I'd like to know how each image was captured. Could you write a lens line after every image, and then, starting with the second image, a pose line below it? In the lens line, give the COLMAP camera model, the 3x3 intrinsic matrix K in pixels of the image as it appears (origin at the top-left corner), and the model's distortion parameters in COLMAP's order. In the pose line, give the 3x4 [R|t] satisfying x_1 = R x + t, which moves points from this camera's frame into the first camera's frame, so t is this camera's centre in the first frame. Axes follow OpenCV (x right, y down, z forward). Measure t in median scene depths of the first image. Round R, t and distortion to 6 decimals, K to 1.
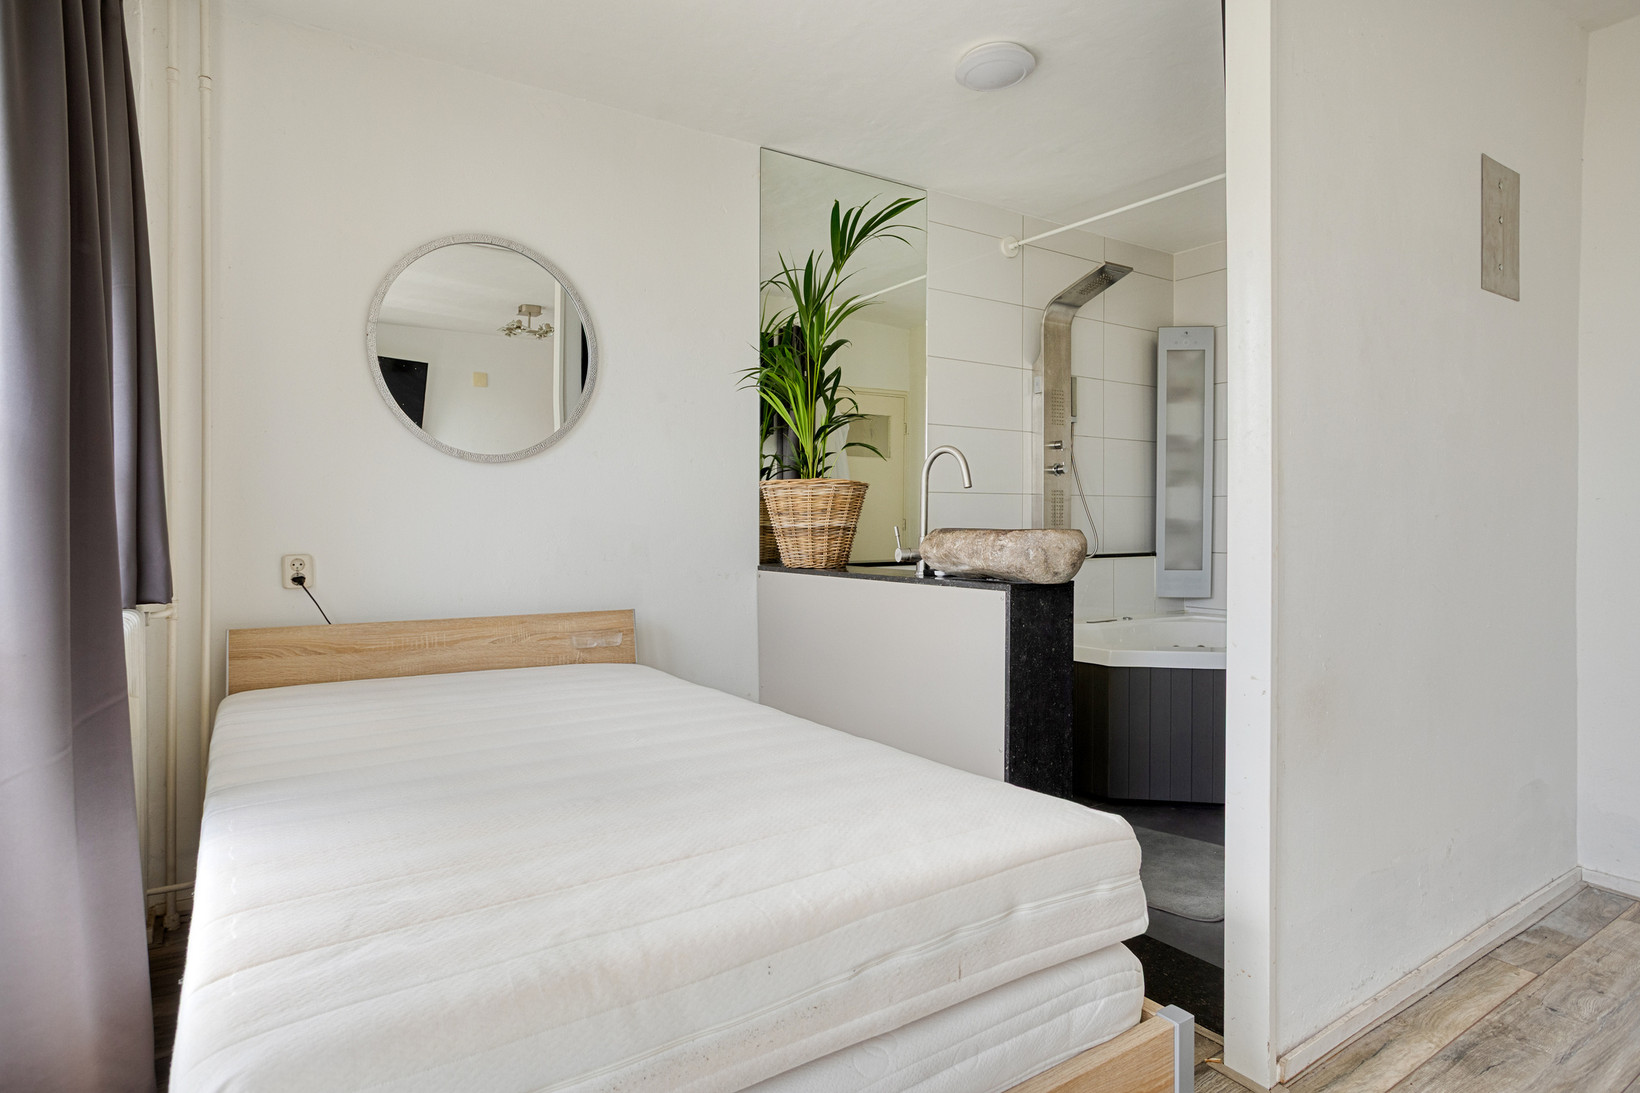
lens RADIAL K [[918.1, 0, 820.8], [0, 918.1, 516.5], [0, 0, 1]] dist [-0.049980, 0.038751]
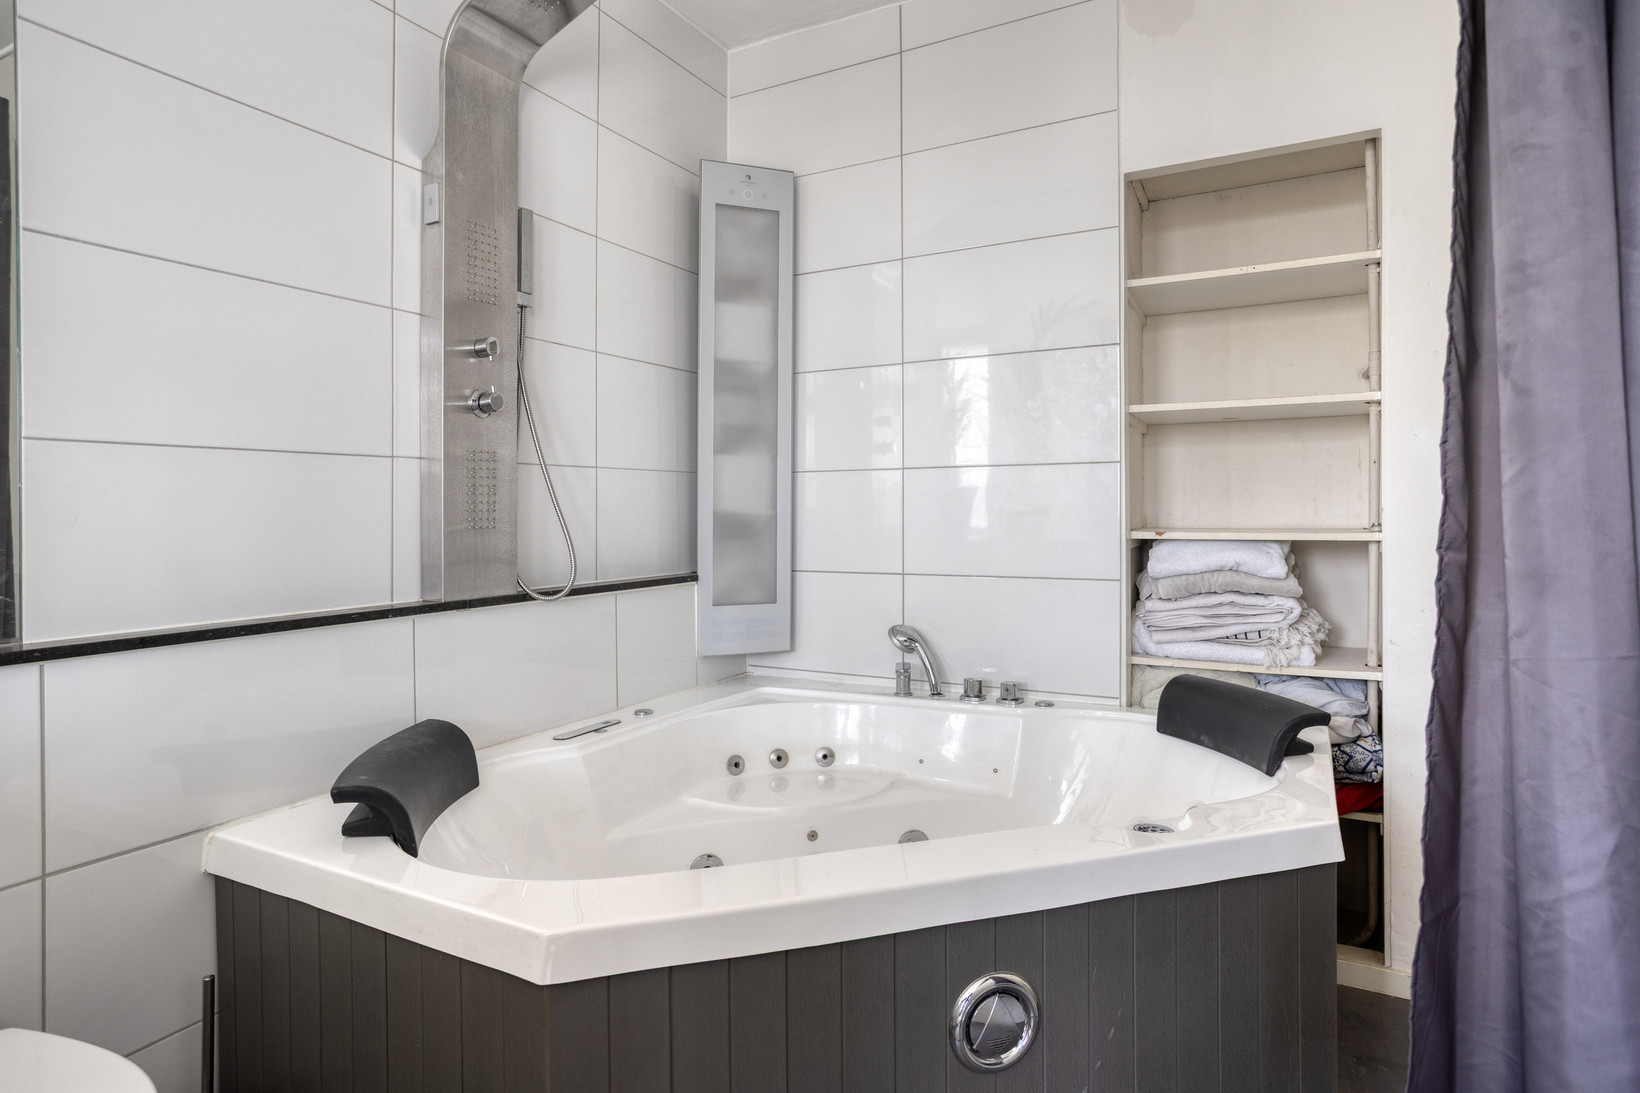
lens RADIAL K [[918.1, 0, 820.8], [0, 918.1, 516.5], [0, 0, 1]] dist [-0.049980, 0.038751]
pose [[0.882360, -0.013242, 0.470389, 0.173816], [0.001799, 0.999692, 0.024767, -0.008504], [-0.470572, -0.021007, 0.882112, 0.478510]]
